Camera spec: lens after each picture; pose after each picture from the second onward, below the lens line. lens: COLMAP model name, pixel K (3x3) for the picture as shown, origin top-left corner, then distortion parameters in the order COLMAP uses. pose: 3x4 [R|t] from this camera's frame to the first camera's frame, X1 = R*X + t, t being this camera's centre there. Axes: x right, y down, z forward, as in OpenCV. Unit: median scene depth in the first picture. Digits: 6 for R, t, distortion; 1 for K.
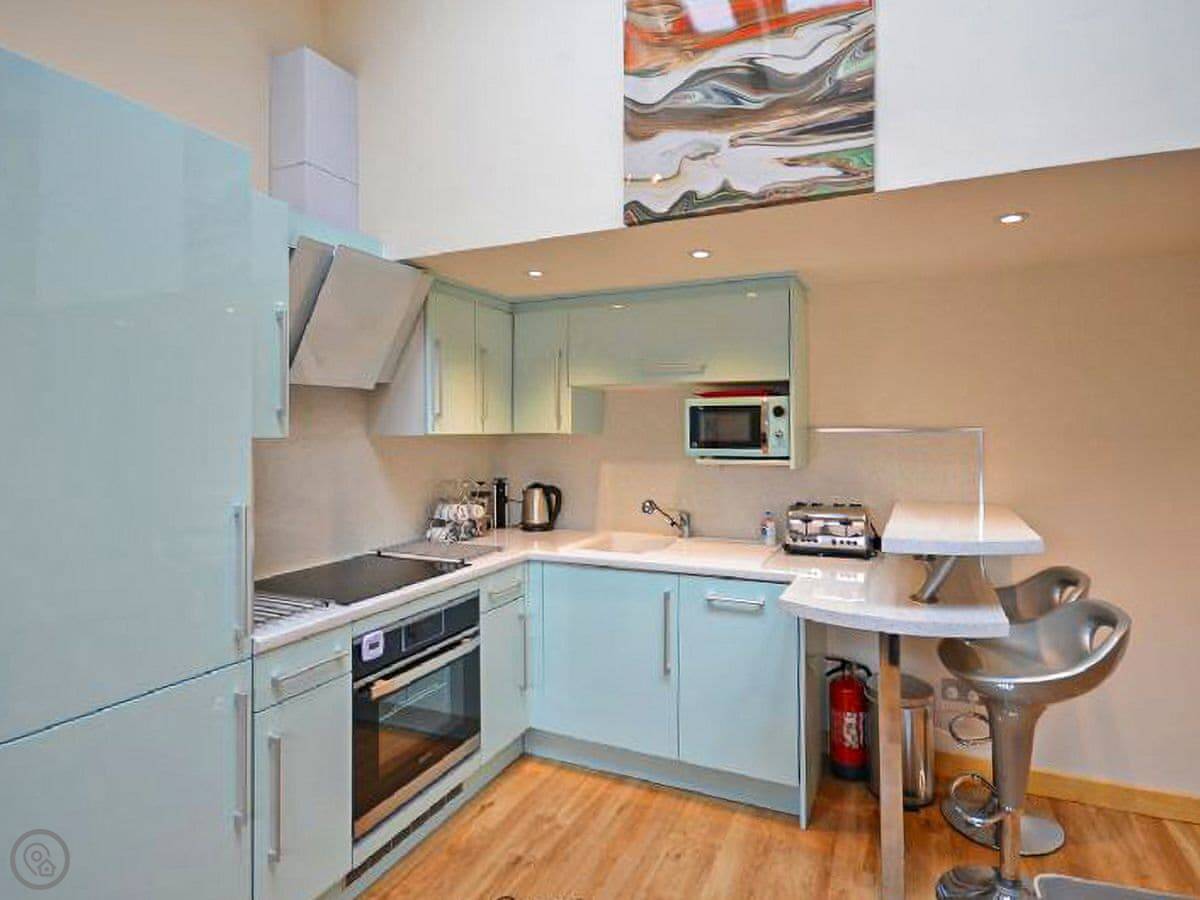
lens RADIAL K [[651.6, 0, 640.8], [0, 651.6, 428.4], [0, 0, 1]] dist [0.001416, 0.000431]
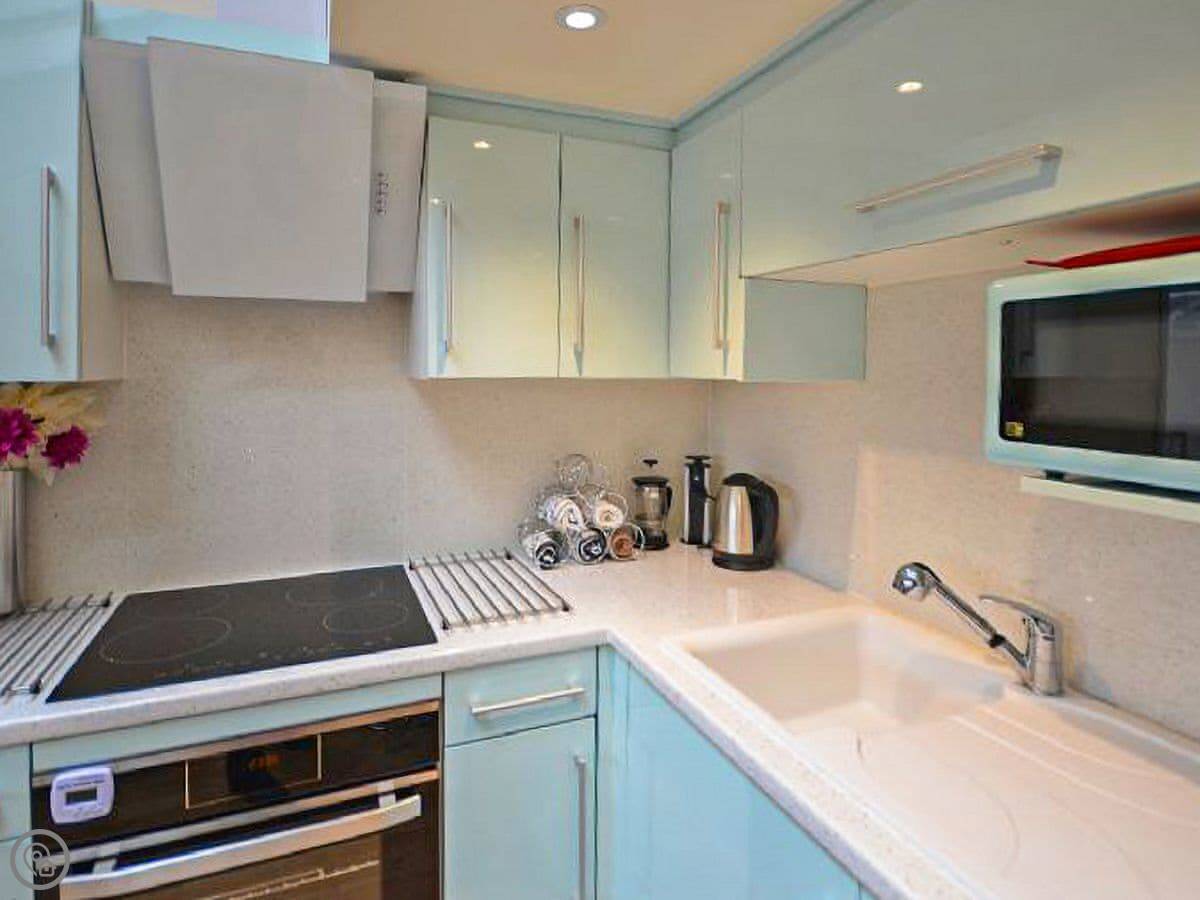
lens RADIAL K [[676.3, 0, 582.3], [0, 676.3, 375.4], [0, 0, 1]] dist [-0.000769, -0.000801]
pose [[0.707192, 0.018428, -0.706781, 0.178551], [-0.009827, 0.999820, 0.016236, -0.002928], [0.706953, -0.004537, 0.707246, 0.712274]]
